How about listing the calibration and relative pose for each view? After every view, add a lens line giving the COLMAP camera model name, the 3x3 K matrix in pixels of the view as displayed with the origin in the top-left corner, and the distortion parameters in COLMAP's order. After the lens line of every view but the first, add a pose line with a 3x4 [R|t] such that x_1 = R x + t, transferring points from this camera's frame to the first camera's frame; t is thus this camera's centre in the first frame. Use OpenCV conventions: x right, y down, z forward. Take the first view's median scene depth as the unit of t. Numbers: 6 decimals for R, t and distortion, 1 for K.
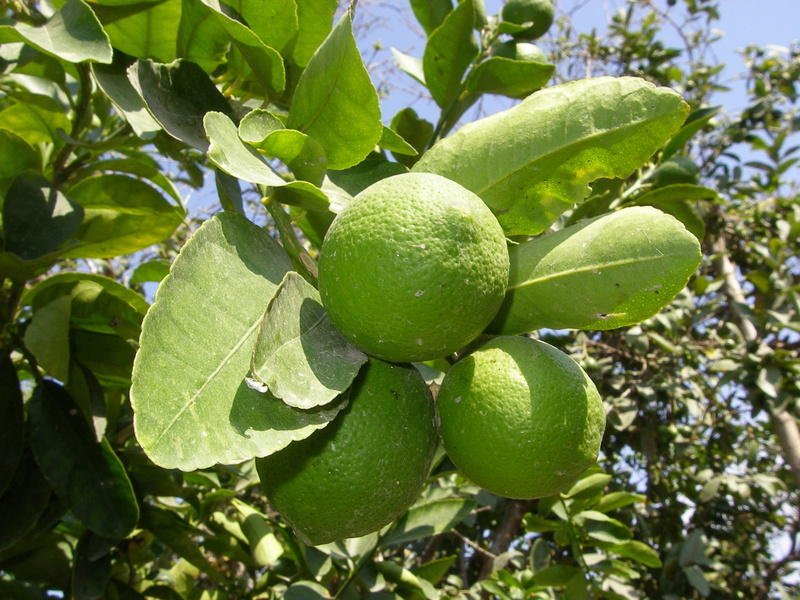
lens RADIAL K [[888.2, 0, 400.0], [0, 888.2, 300.0], [0, 0, 1]] dist [-0.004579, -0.008789]
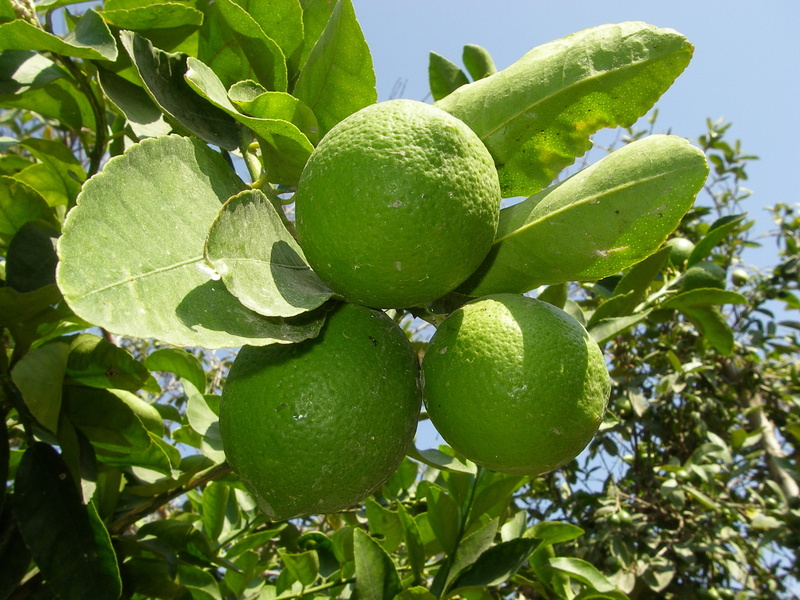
lens RADIAL K [[888.2, 0, 400.0], [0, 888.2, 300.0], [0, 0, 1]] dist [-0.004579, -0.008789]
pose [[0.998957, 0.024055, -0.038813, 0.045117], [-0.030631, 0.983390, -0.178900, 0.184689], [0.033865, 0.179902, 0.983101, 0.085265]]
